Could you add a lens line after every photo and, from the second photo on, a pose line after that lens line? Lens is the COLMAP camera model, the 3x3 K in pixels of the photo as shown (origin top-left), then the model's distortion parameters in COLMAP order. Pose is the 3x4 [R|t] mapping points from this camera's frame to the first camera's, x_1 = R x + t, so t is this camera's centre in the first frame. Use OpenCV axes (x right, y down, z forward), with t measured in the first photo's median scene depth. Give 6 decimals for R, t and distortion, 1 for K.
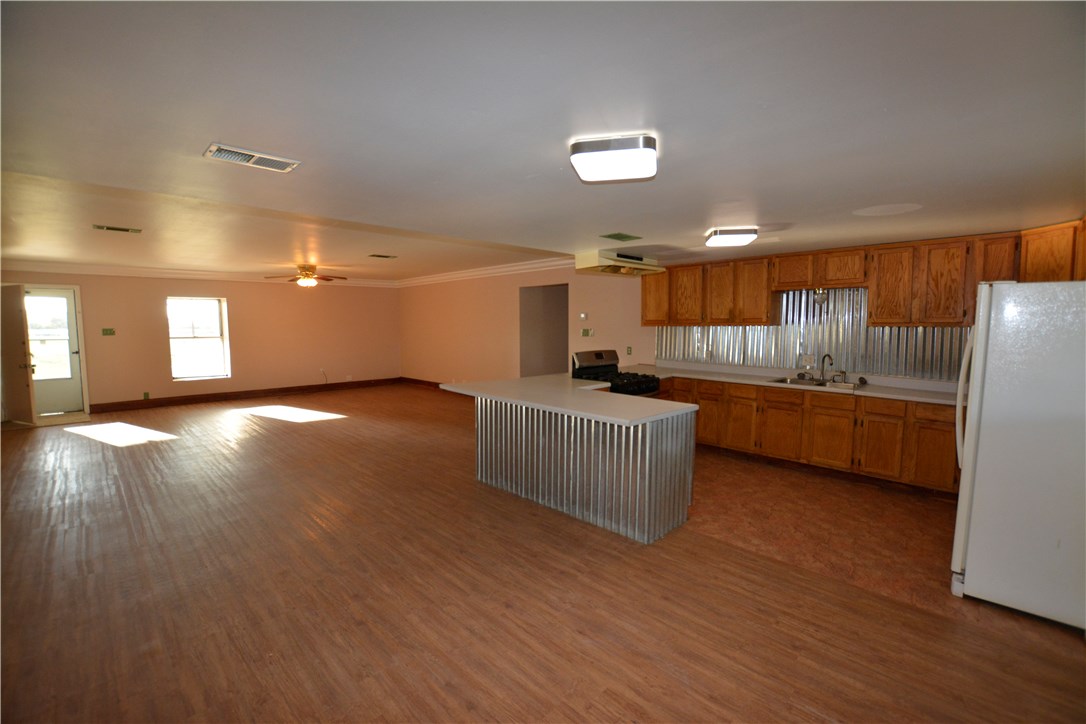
lens RADIAL K [[470.7, 0, 543.0], [0, 470.7, 362.0], [0, 0, 1]] dist [-0.024147, 0.000431]
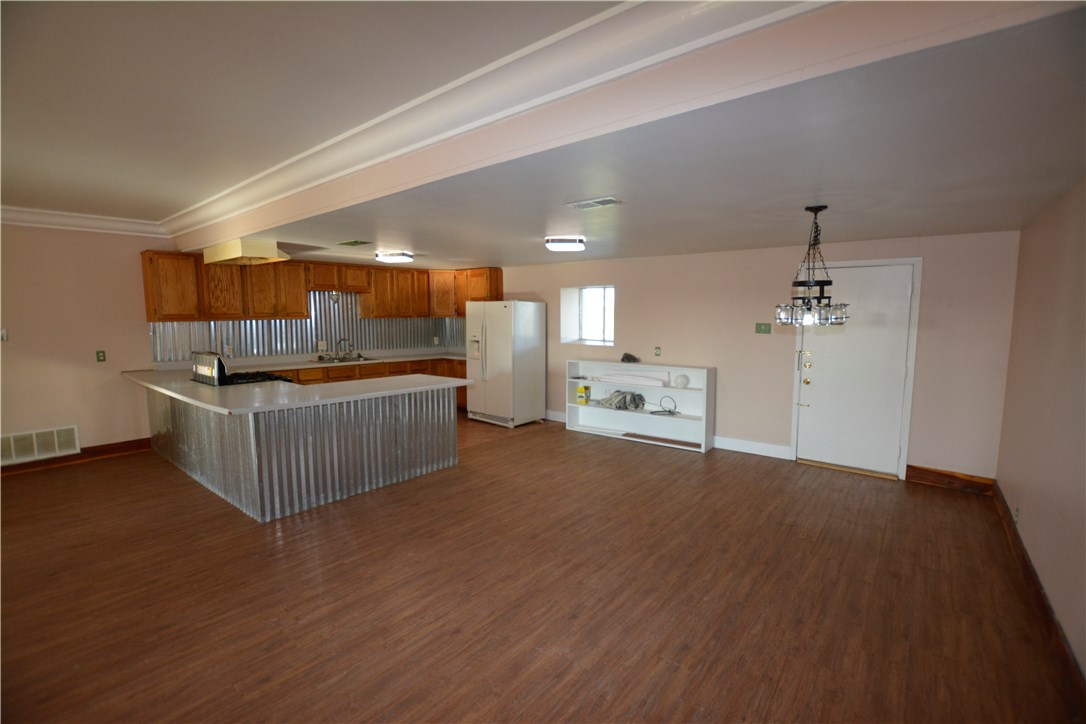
lens RADIAL K [[470.7, 0, 543.0], [0, 470.7, 362.0], [0, 0, 1]] dist [-0.024147, 0.000431]
pose [[-0.085107, -0.100685, 0.991272, -1.052777], [0.082068, 0.990792, 0.107683, -0.064480], [-0.992986, 0.090516, -0.076060, 0.672478]]
